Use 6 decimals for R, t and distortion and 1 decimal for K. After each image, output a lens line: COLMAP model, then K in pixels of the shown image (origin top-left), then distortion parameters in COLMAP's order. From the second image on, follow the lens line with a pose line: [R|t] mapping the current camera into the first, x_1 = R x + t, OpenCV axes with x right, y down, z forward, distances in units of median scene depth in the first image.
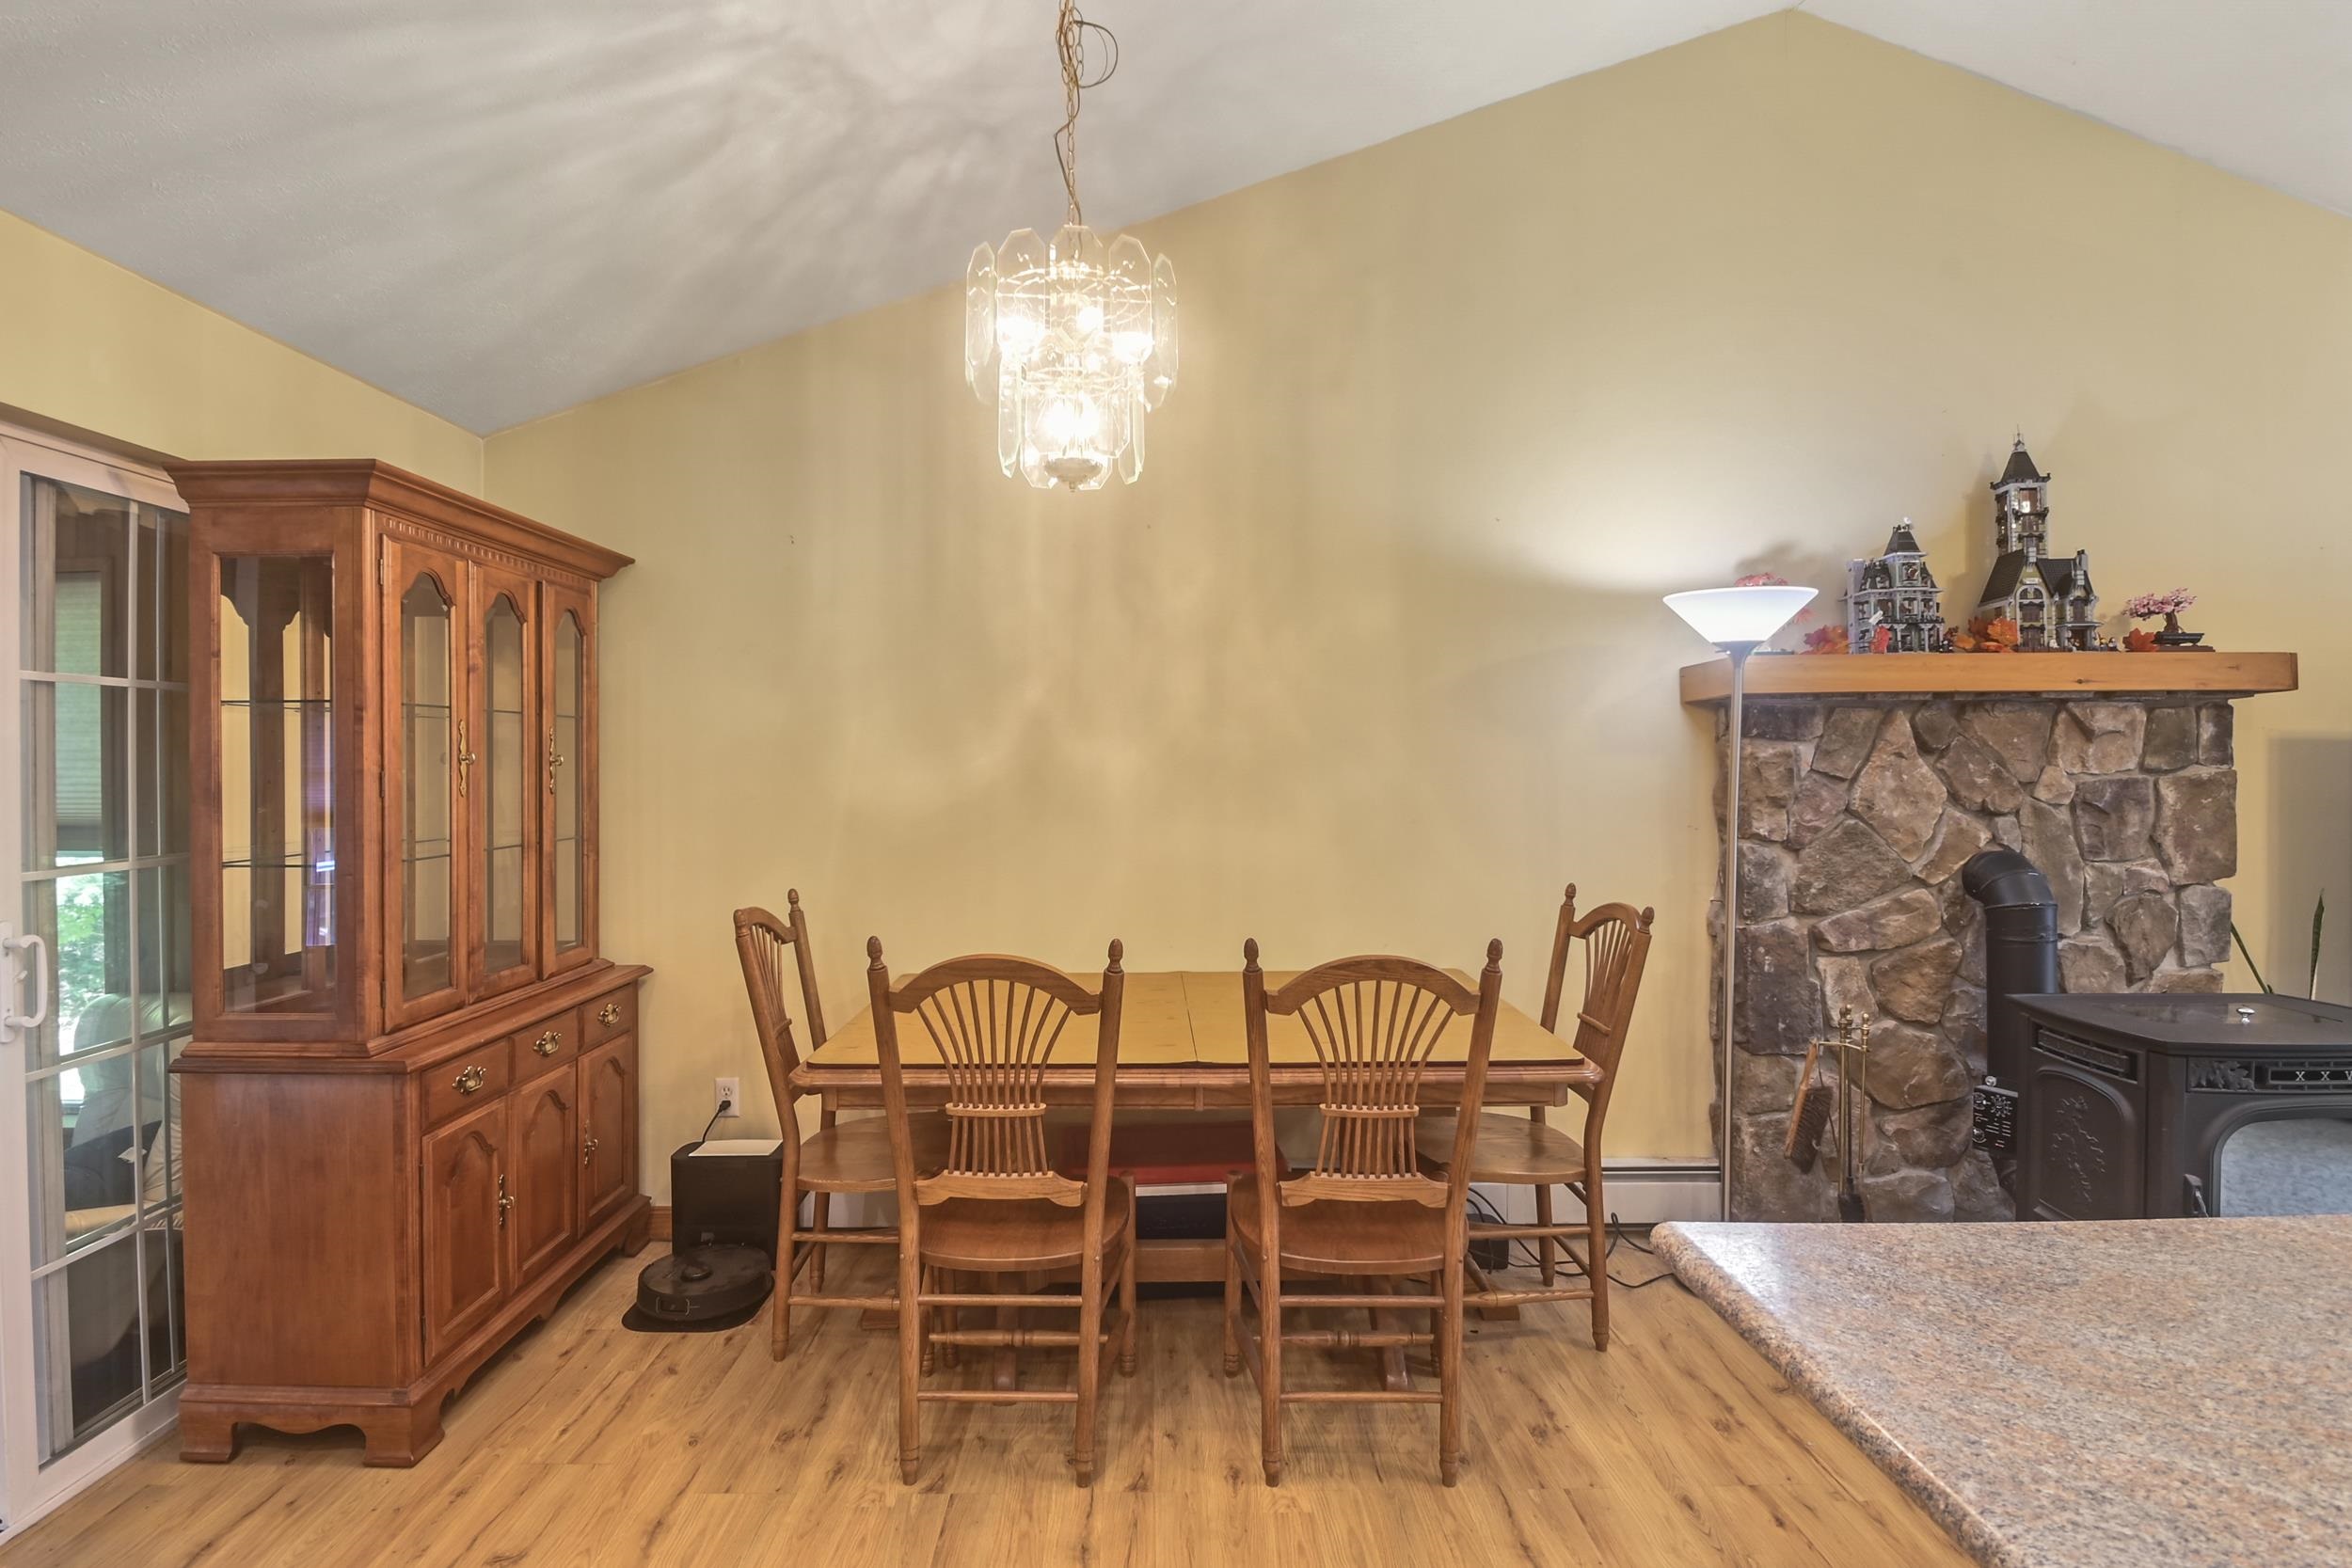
lens RADIAL K [[1184.2, 0, 1180.3], [0, 1184.2, 770.2], [0, 0, 1]] dist [-0.004430, -0.001038]
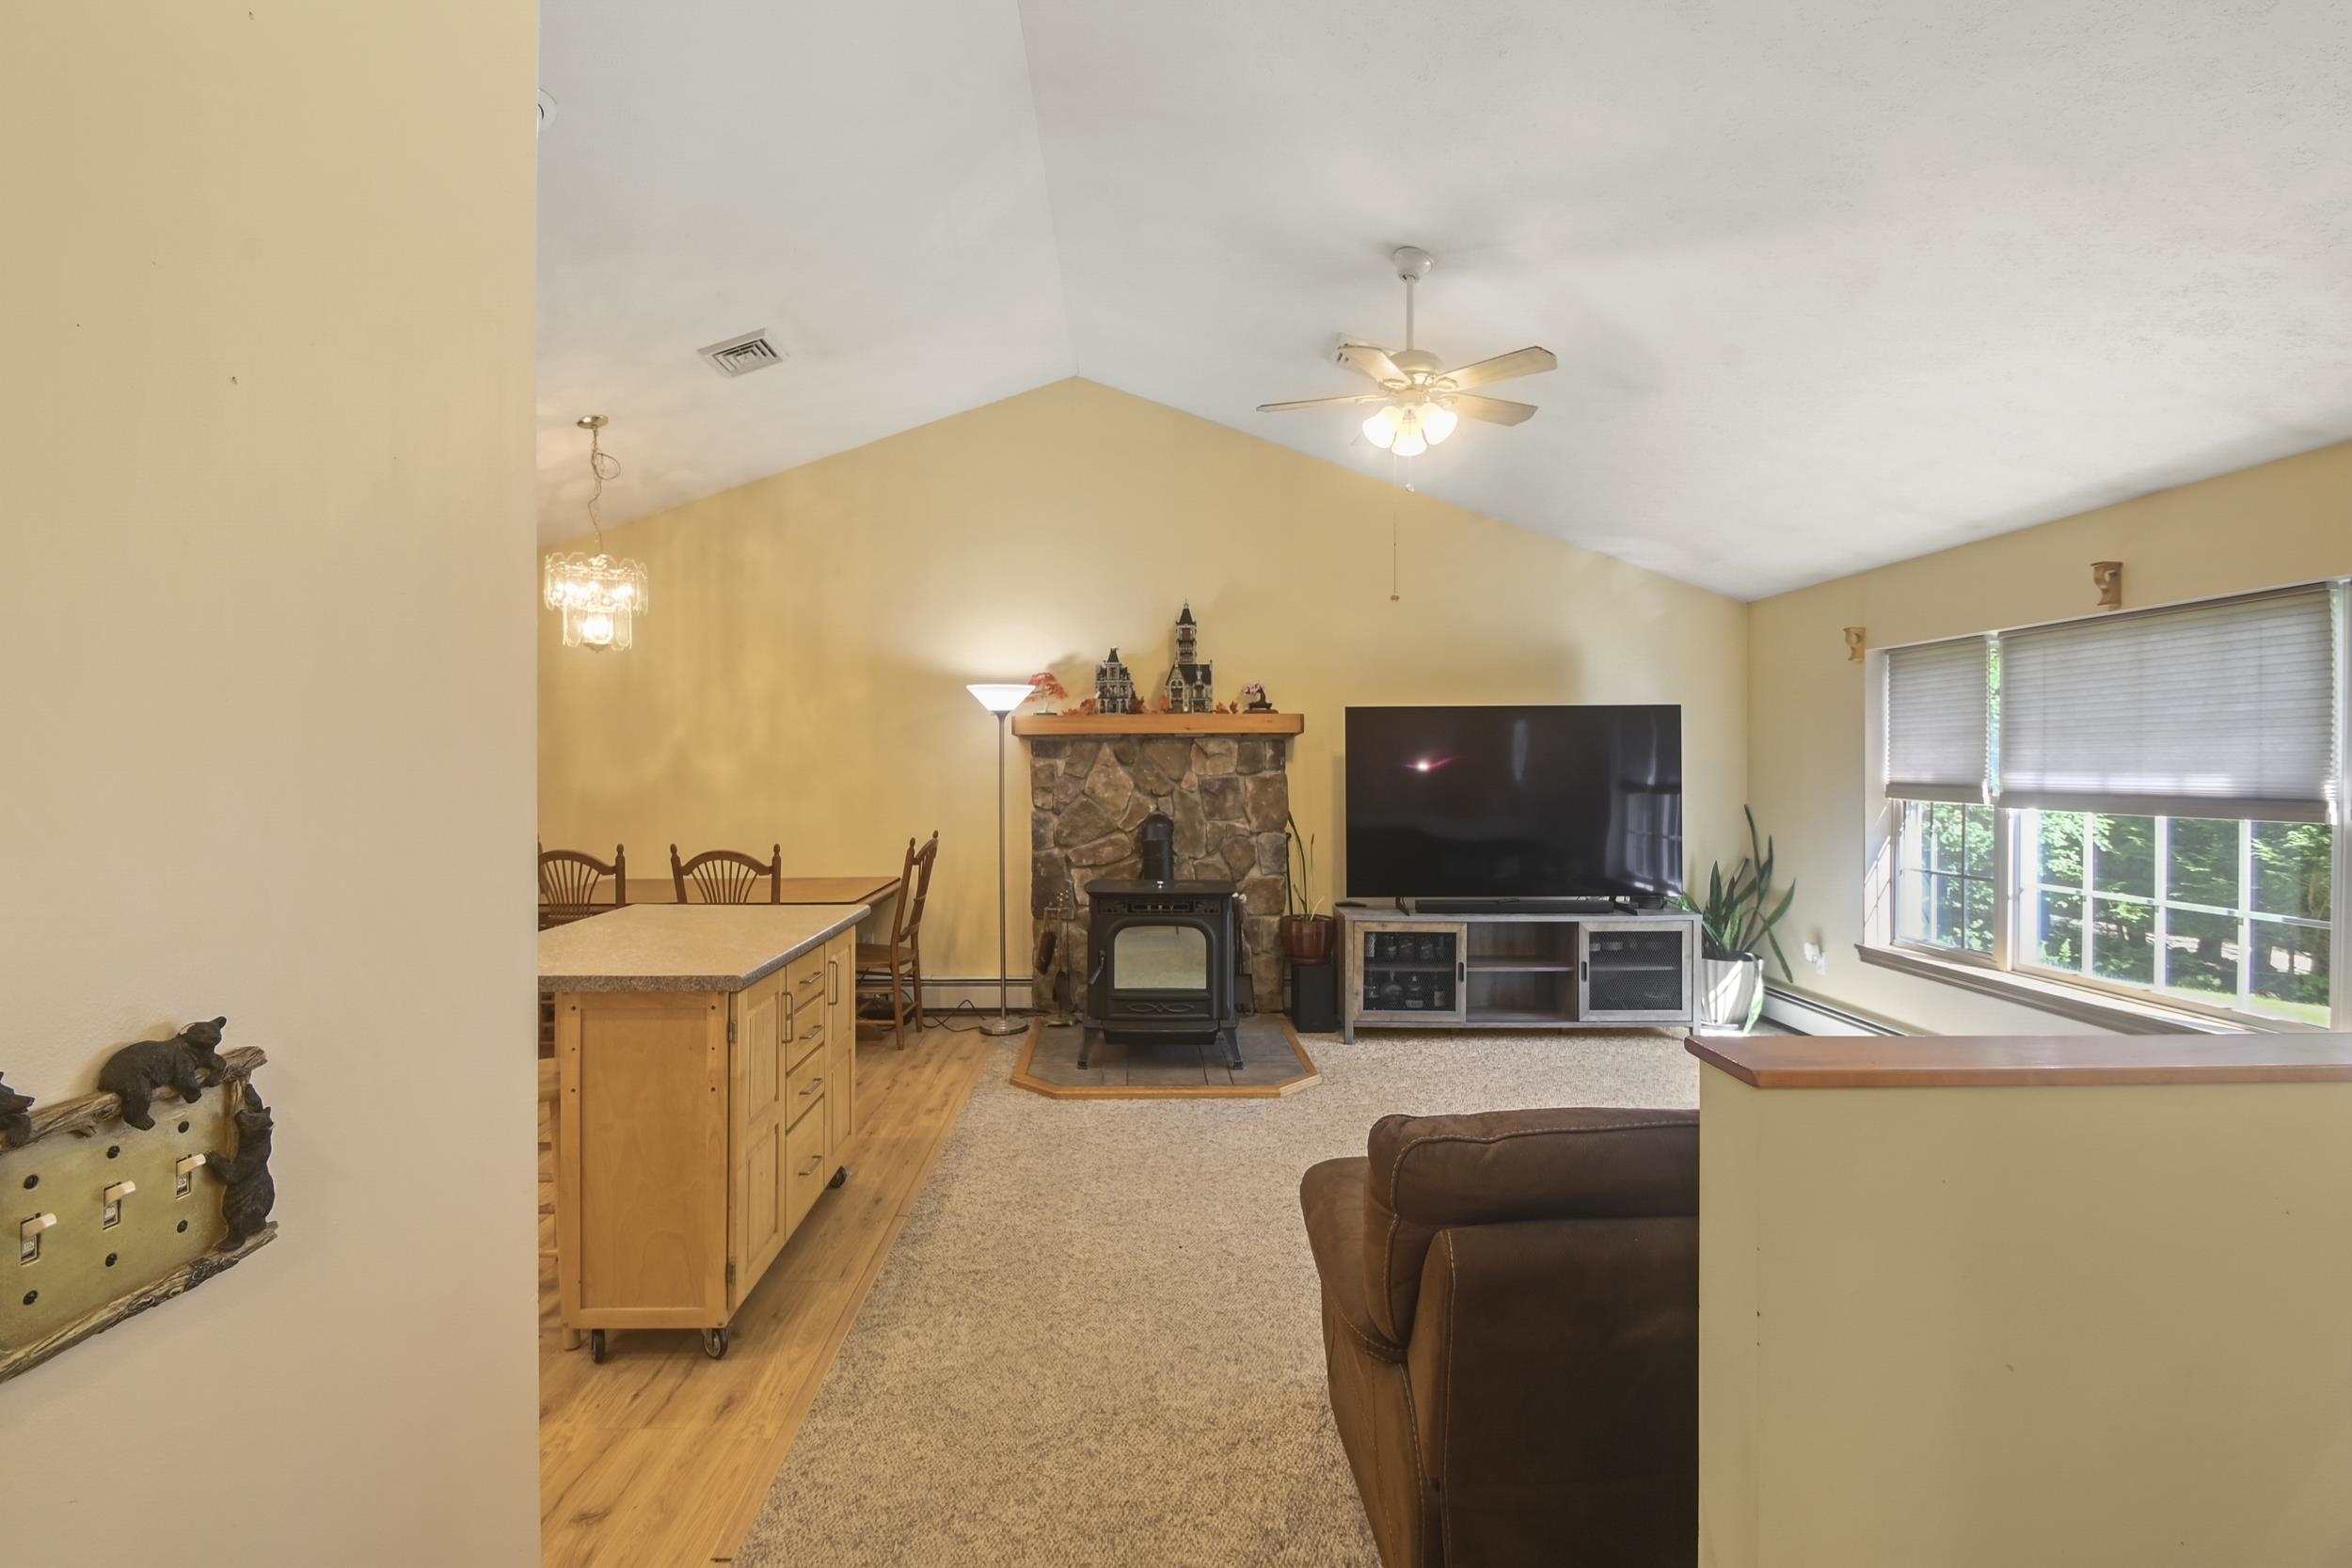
lens RADIAL K [[1044.5, 0, 1169.4], [0, 1044.5, 772.8], [0, 0, 1]] dist [0.004298, -0.011777]
pose [[0.999998, 0.001128, 0.001569, 0.703981], [-0.001120, 0.999987, -0.004965, 0.007760], [-0.001574, 0.004963, 0.999986, -0.733931]]
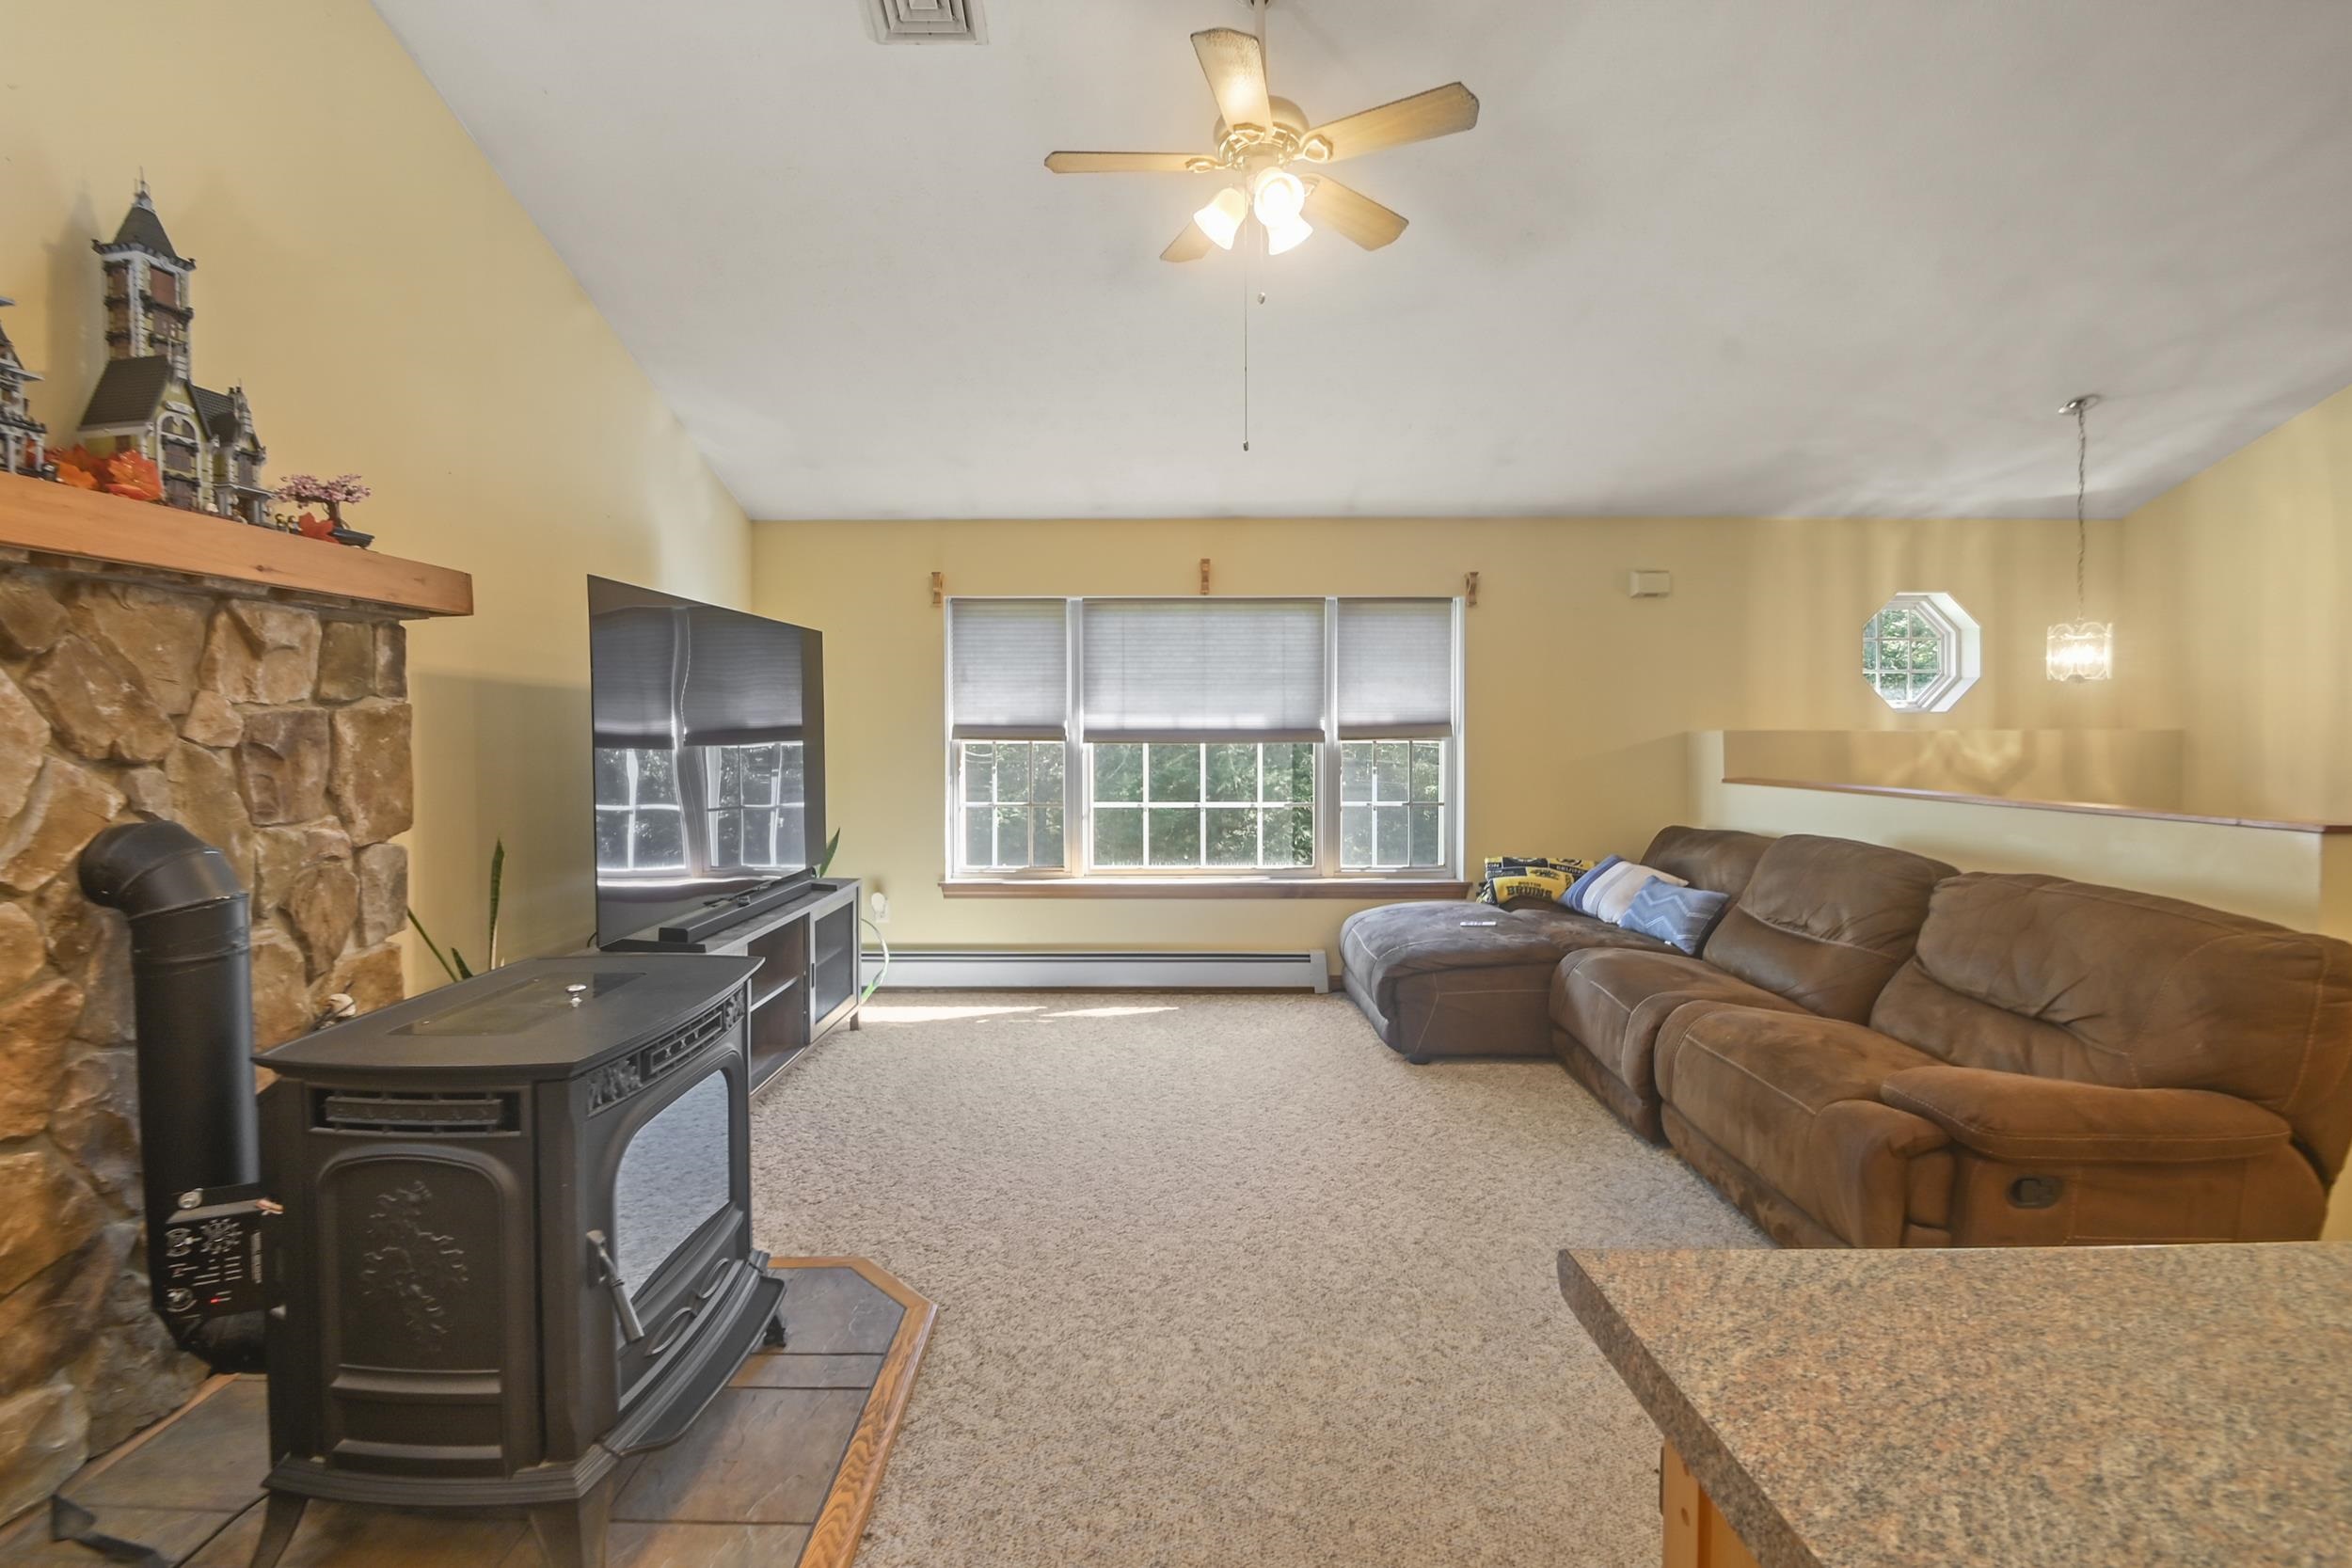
lens RADIAL K [[1042.9, 0, 1147.4], [0, 1042.9, 746.1], [0, 0, 1]] dist [0.001035, -0.011181]
pose [[0.026966, -0.015236, 0.999520, 0.159068], [0.012185, 0.999815, 0.014912, 0.025734], [-0.999562, 0.011777, 0.027146, 0.448023]]
